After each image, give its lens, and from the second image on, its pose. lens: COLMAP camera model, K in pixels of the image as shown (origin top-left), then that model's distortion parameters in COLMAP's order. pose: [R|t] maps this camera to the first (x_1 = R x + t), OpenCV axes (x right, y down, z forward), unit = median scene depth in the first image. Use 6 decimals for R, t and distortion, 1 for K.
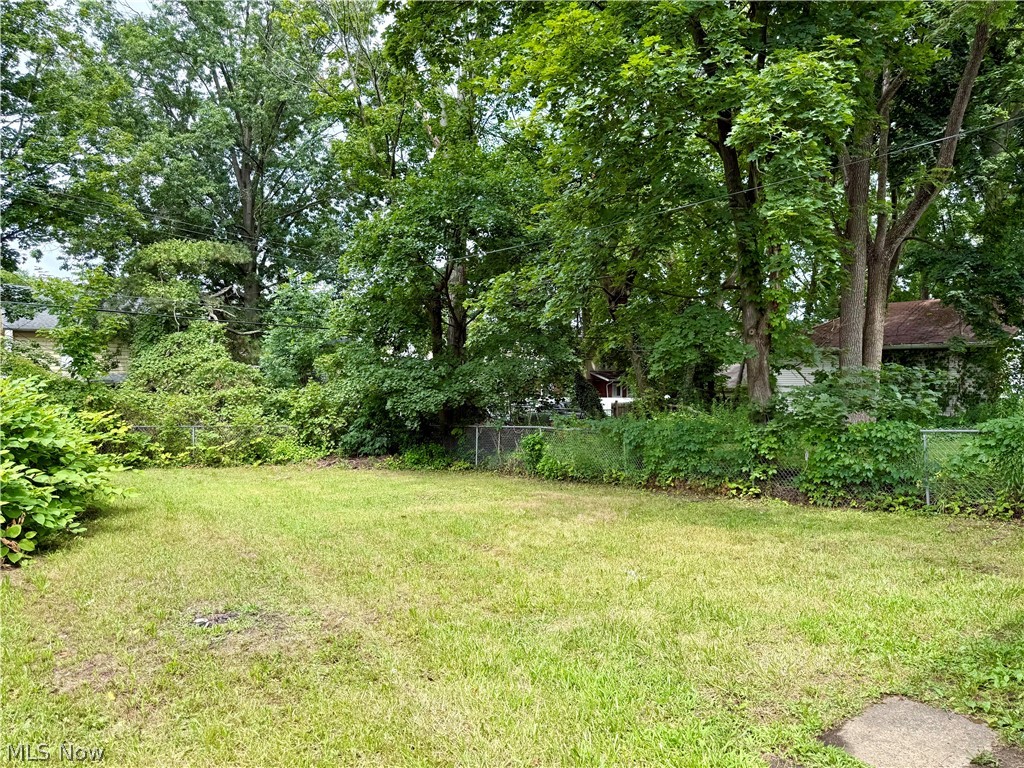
lens RADIAL K [[732.7, 0, 511.4], [0, 732.7, 383.1], [0, 0, 1]] dist [-0.002642, -0.001101]
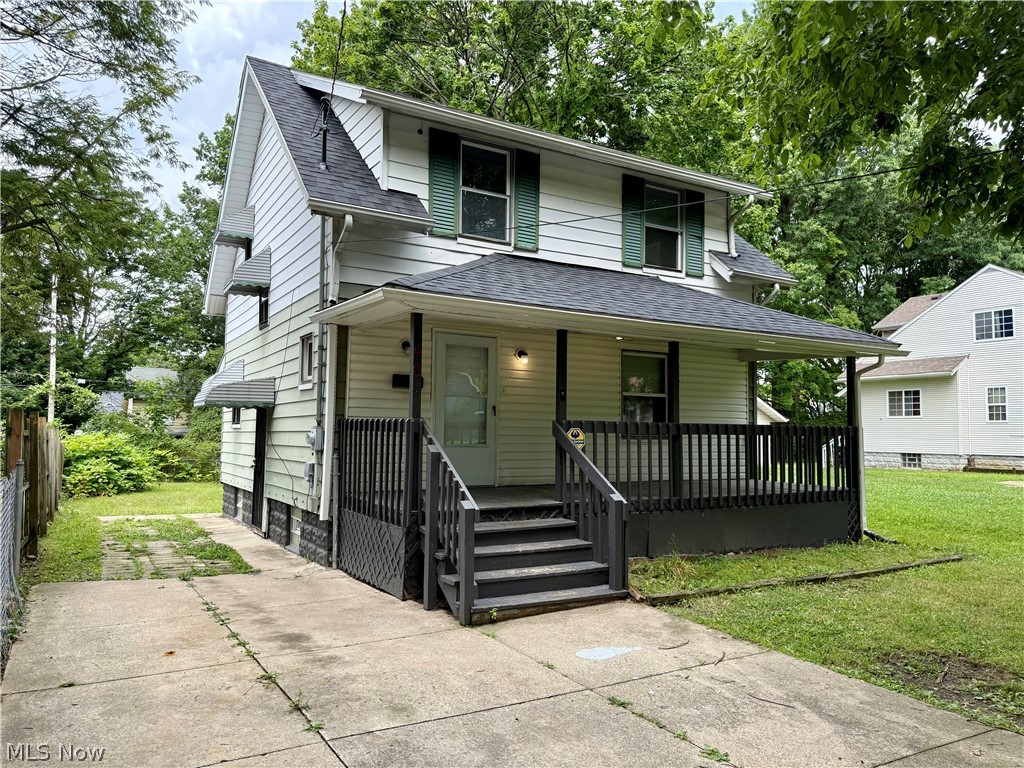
lens RADIAL K [[732.7, 0, 511.8], [0, 732.7, 385.0], [0, 0, 1]] dist [-0.002642, -0.001101]
pose [[0.990835, 0.004660, -0.134994, 0.581254], [-0.014111, 0.997507, -0.069140, -0.011871], [0.134335, 0.070412, 0.988431, -0.763225]]
